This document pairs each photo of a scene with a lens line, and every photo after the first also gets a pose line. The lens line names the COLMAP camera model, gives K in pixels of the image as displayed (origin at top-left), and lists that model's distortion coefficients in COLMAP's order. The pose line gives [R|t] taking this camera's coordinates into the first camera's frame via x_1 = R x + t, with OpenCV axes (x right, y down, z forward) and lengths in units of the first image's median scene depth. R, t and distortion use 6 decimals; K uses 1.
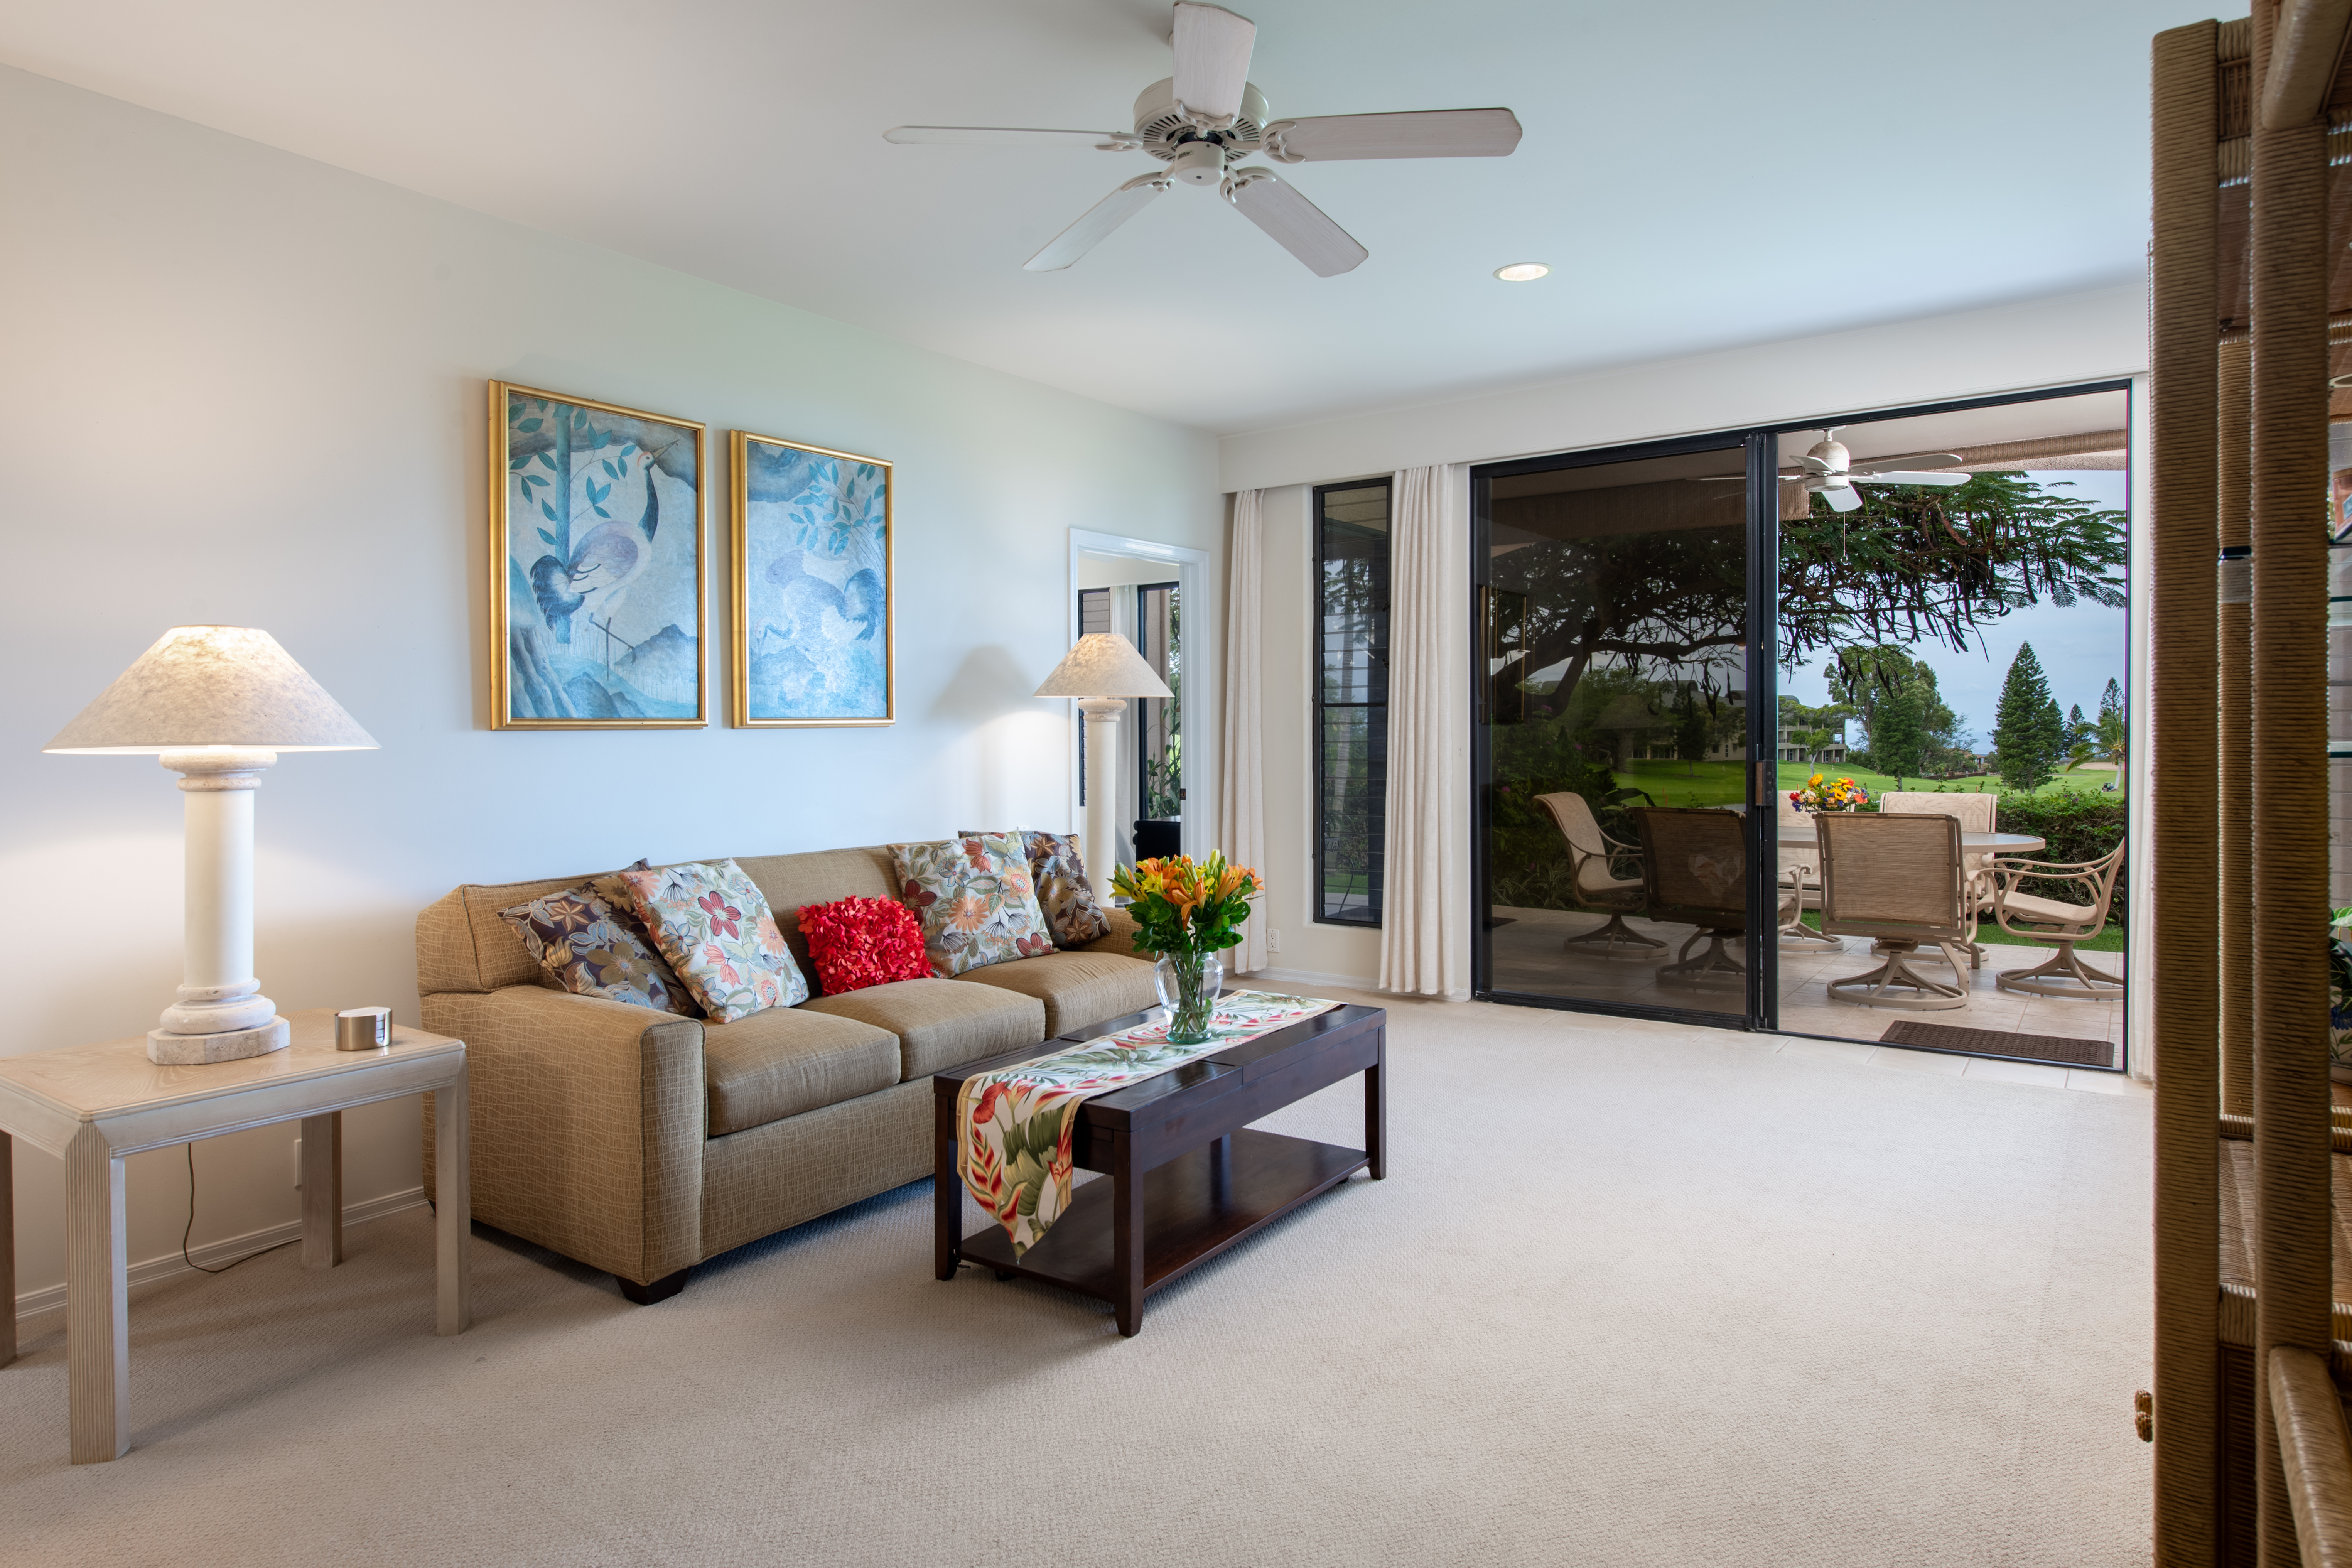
lens RADIAL K [[1340.7, 0, 1145.2], [0, 1340.7, 763.5], [0, 0, 1]] dist [-0.000129, -0.000957]
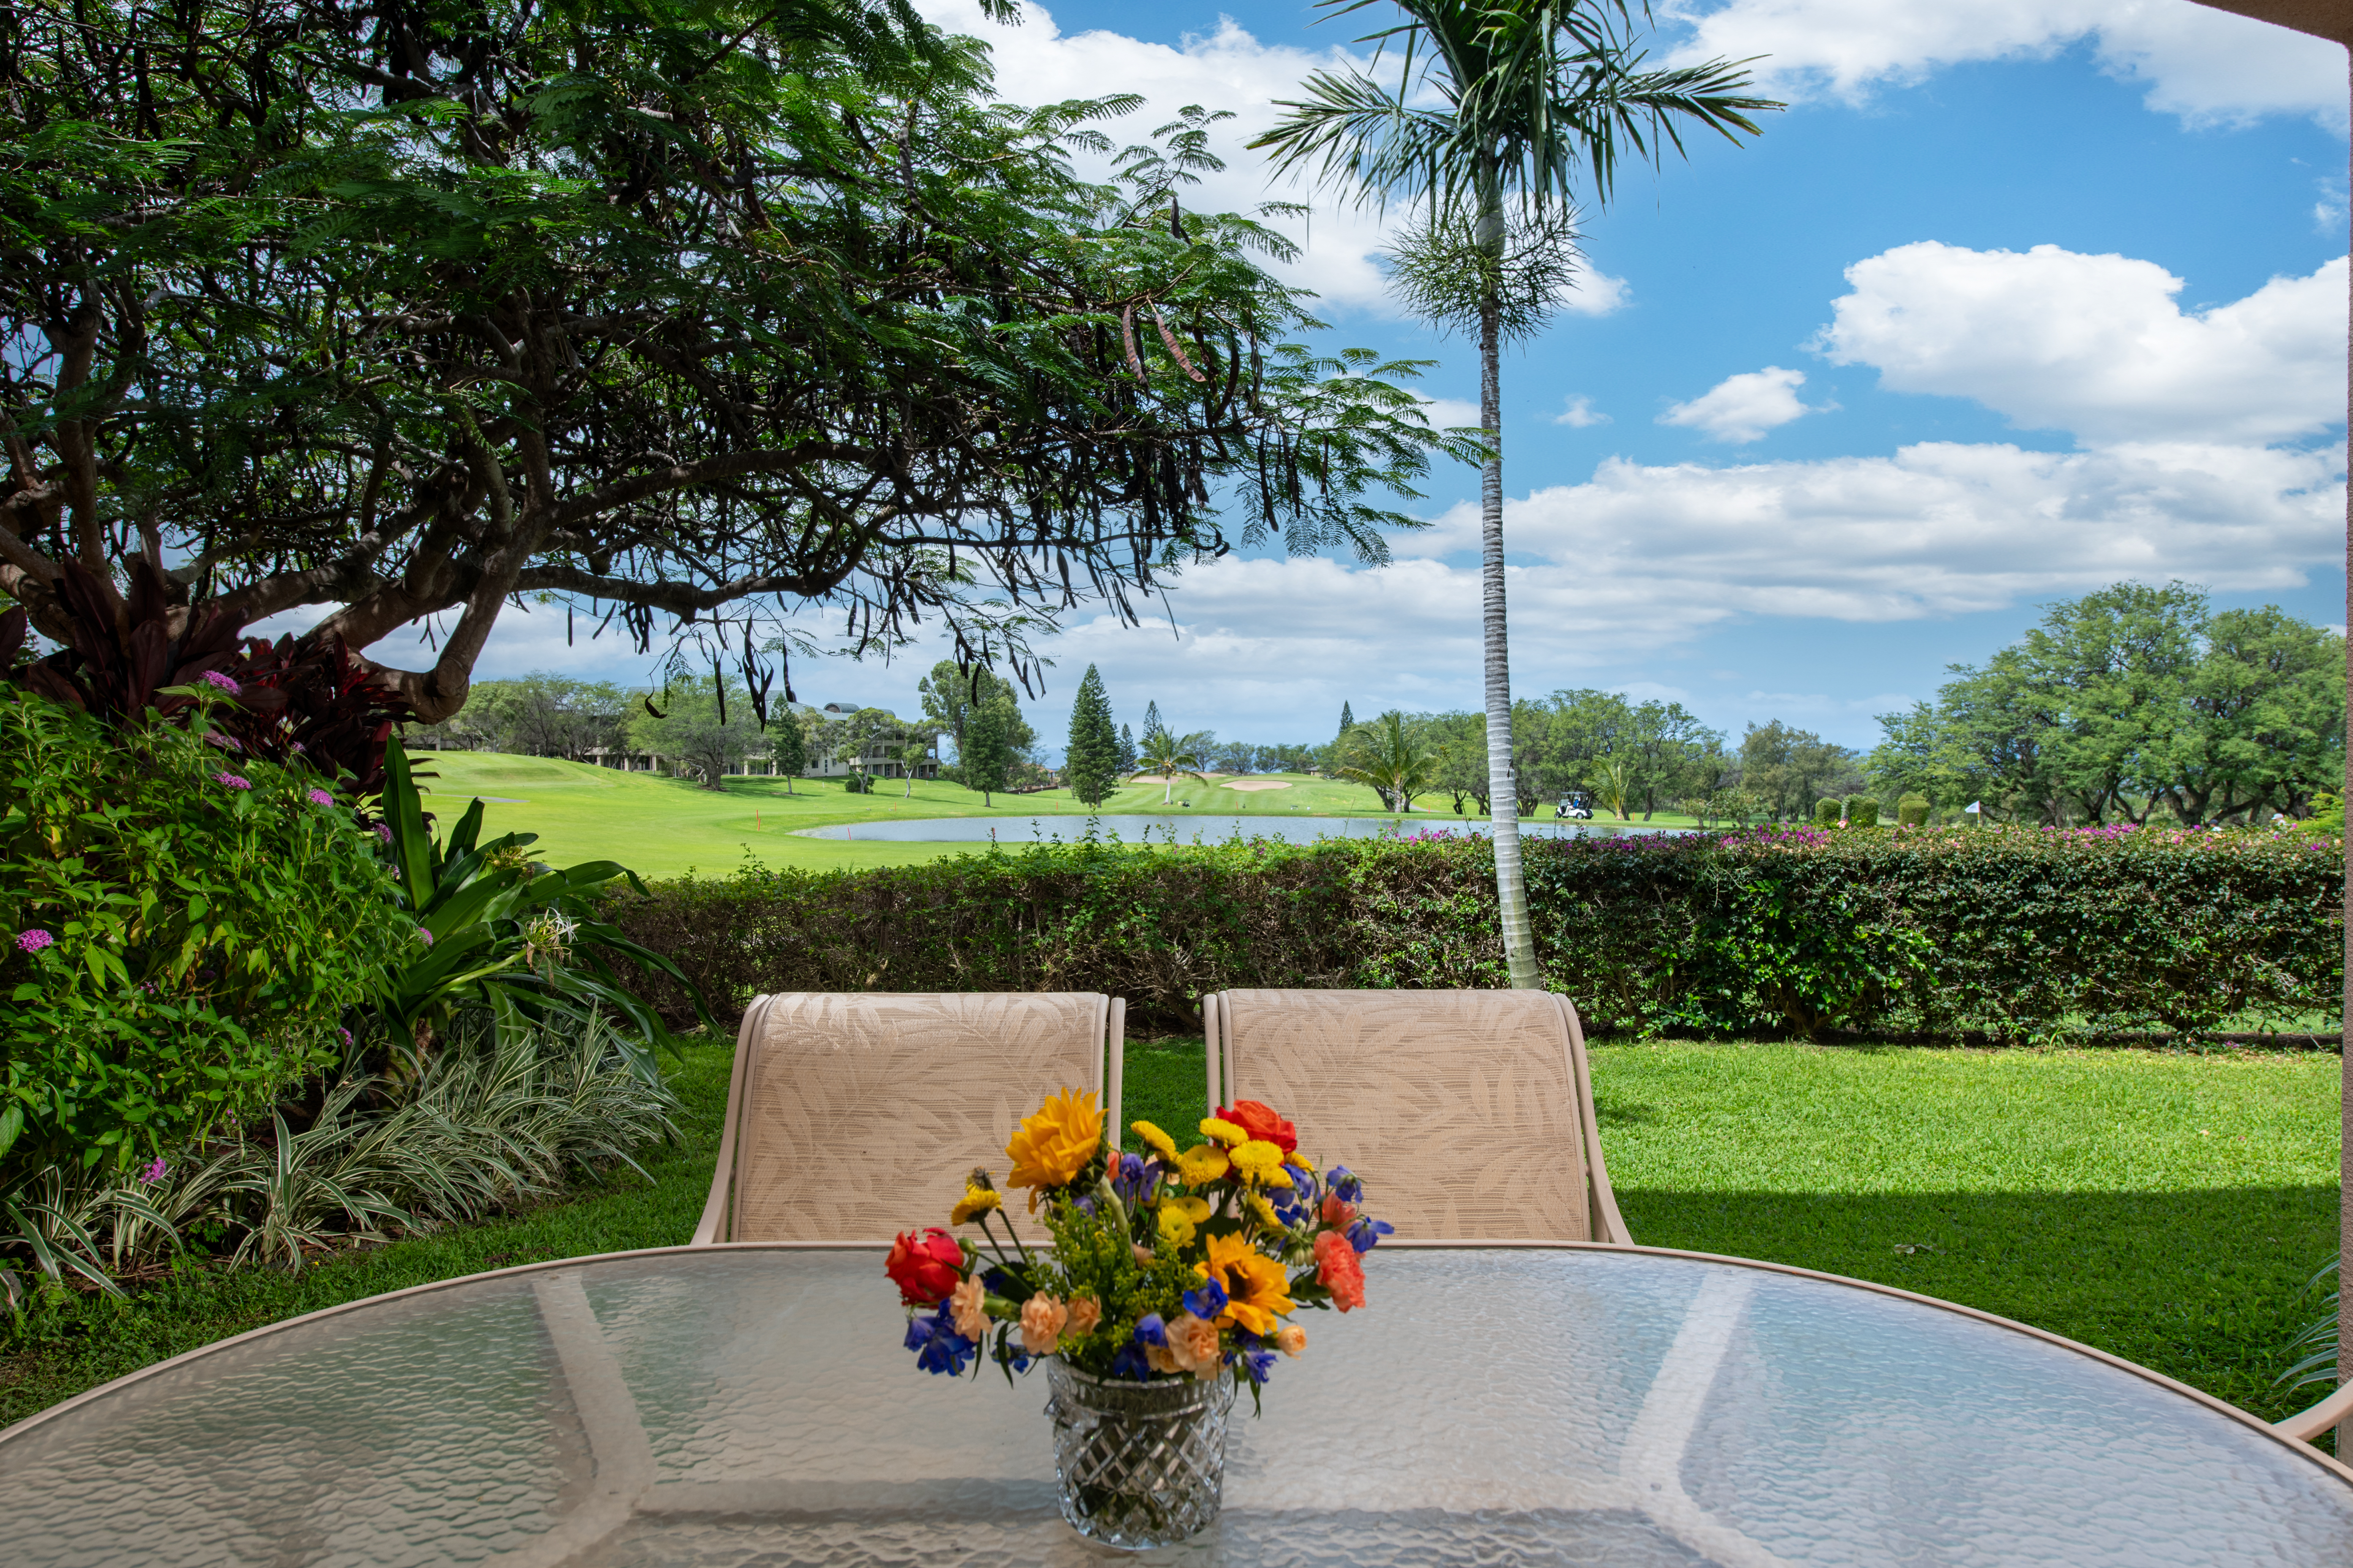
lens RADIAL K [[1468.7, 0, 1144.3], [0, 1468.7, 728.5], [0, 0, 1]] dist [0.003496, 0.000509]
pose [[0.813294, 0.013601, 0.581694, 0.669173], [0.006729, 0.999440, -0.032776, -0.039861], [-0.581814, 0.030570, 0.812747, 1.381863]]
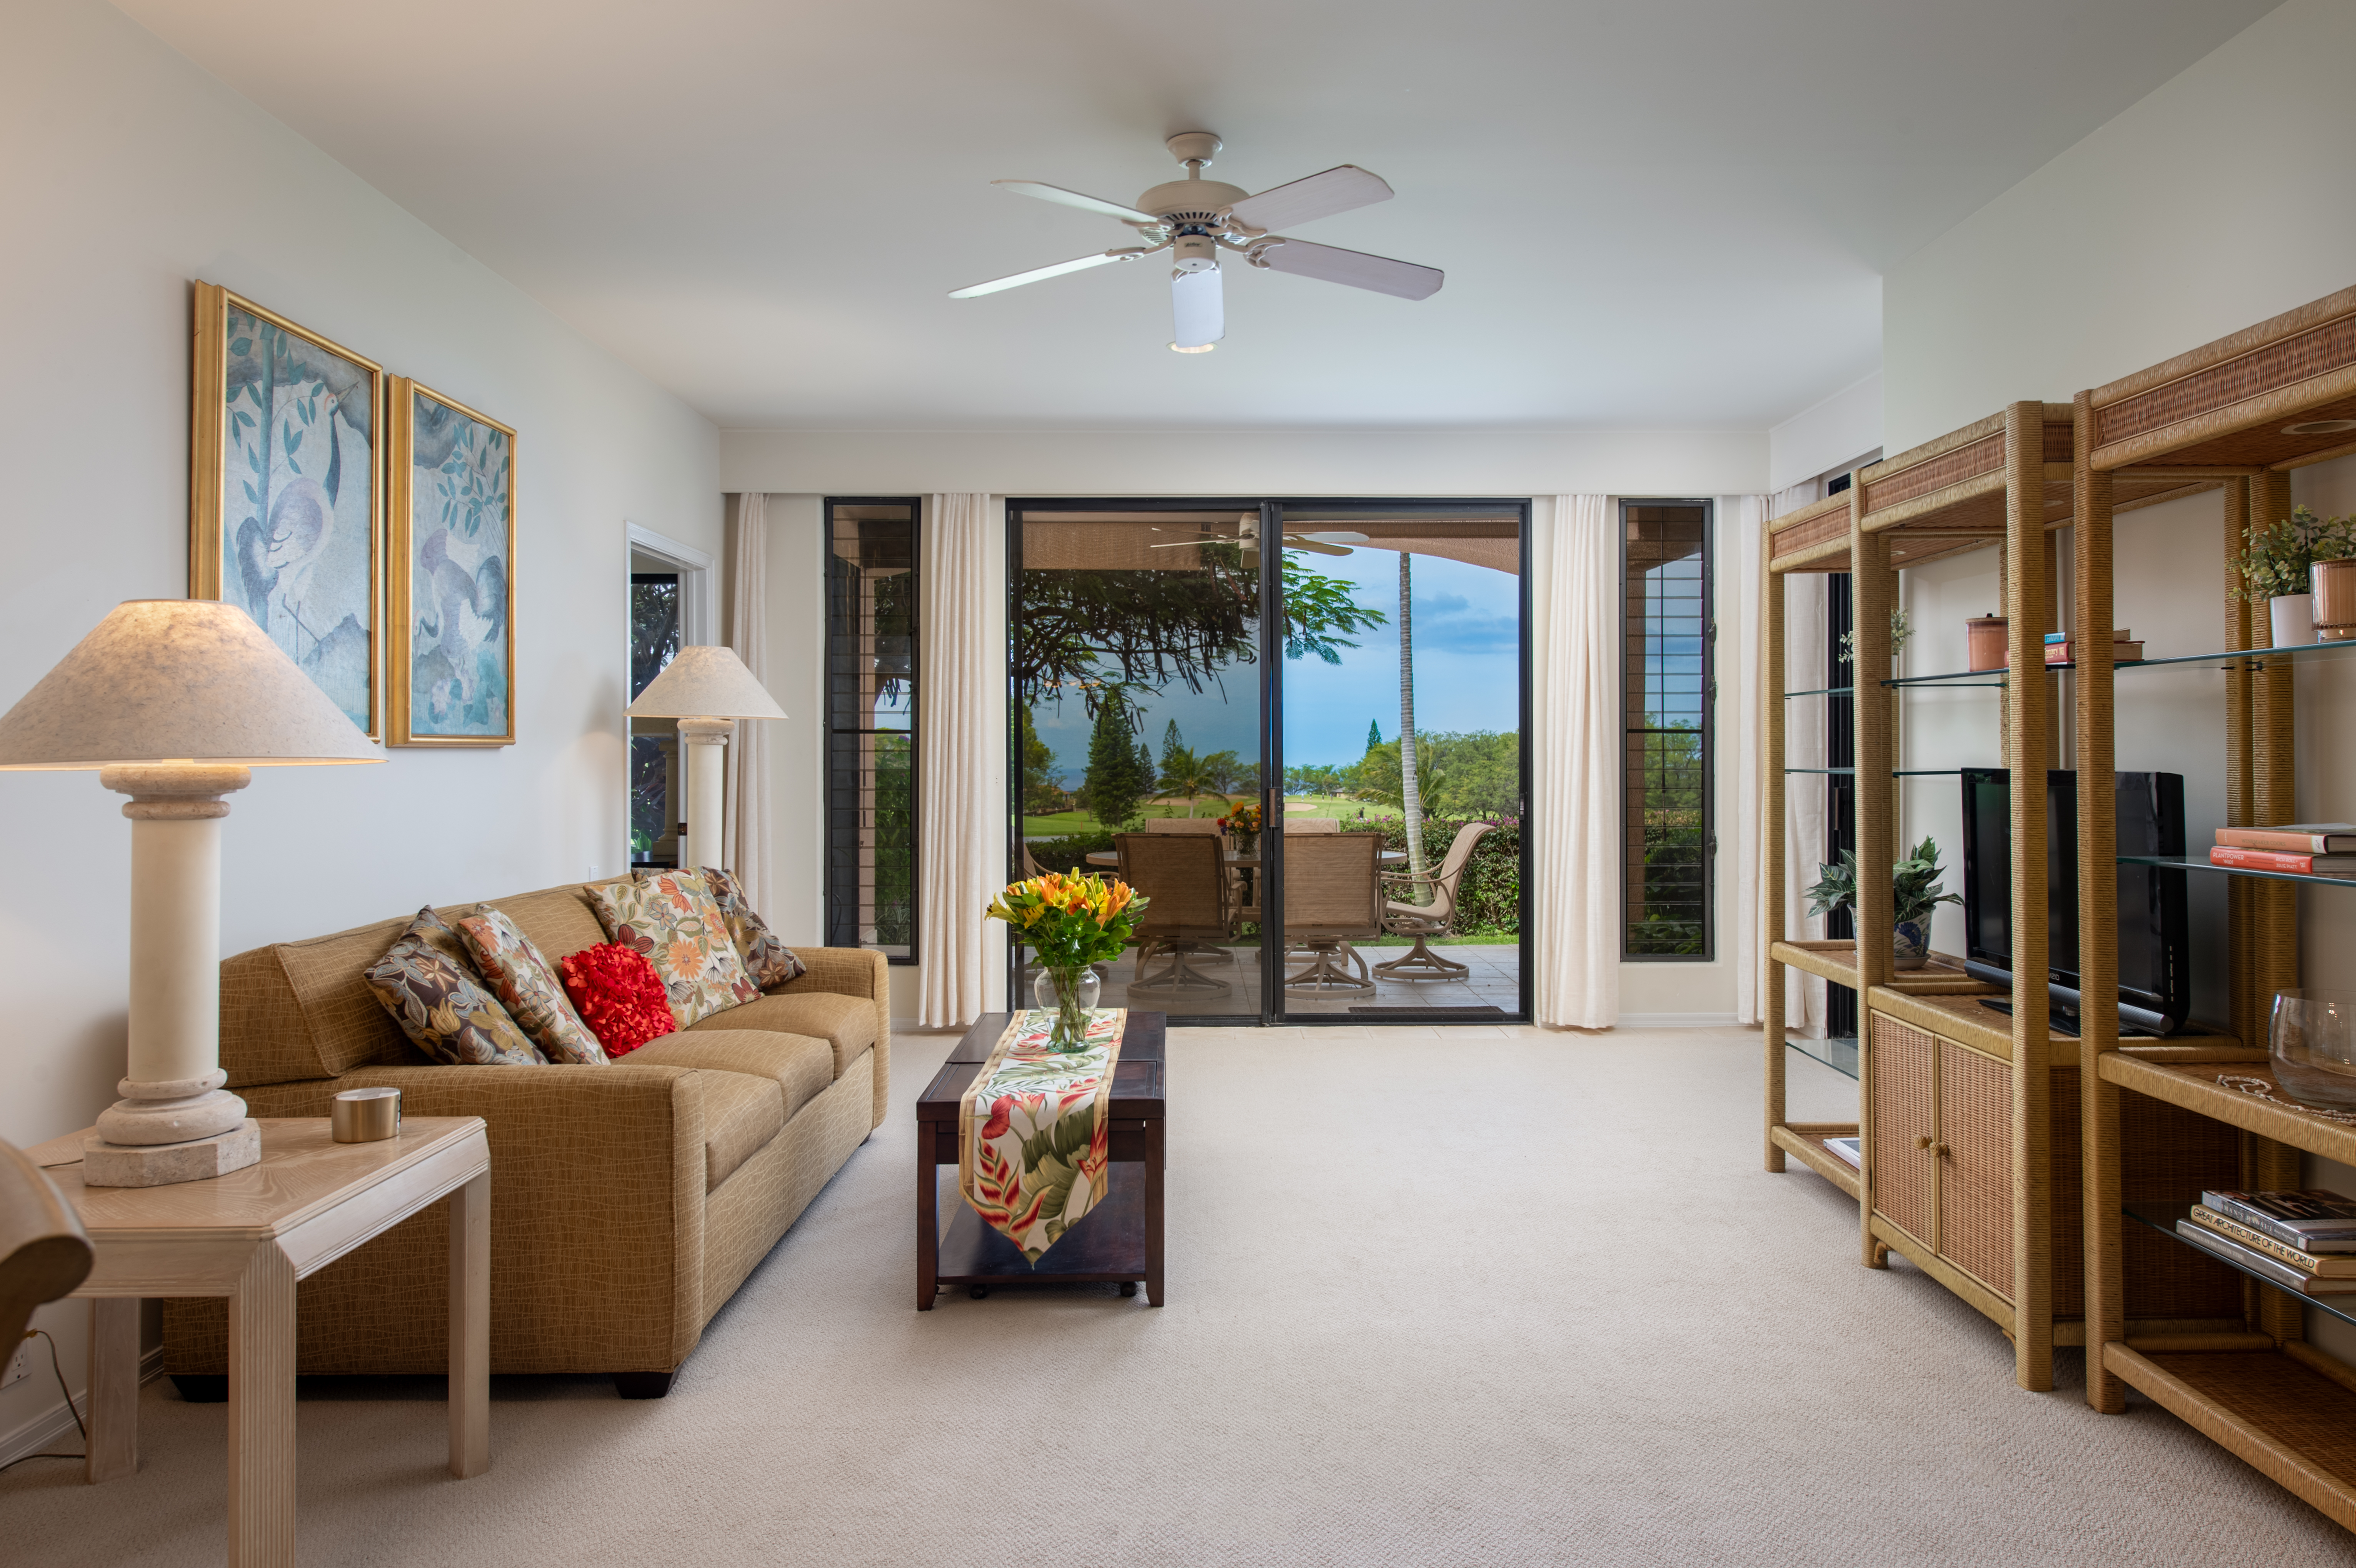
lens RADIAL K [[1551.4, 0, 1194.3], [0, 1551.4, 771.2], [0, 0, 1]] dist [0.001025, -0.004933]
pose [[0.801045, 0.004710, 0.598586, -0.476192], [0.007596, 0.999809, -0.018032, 0.008557], [-0.598556, 0.018991, 0.800856, -0.024812]]
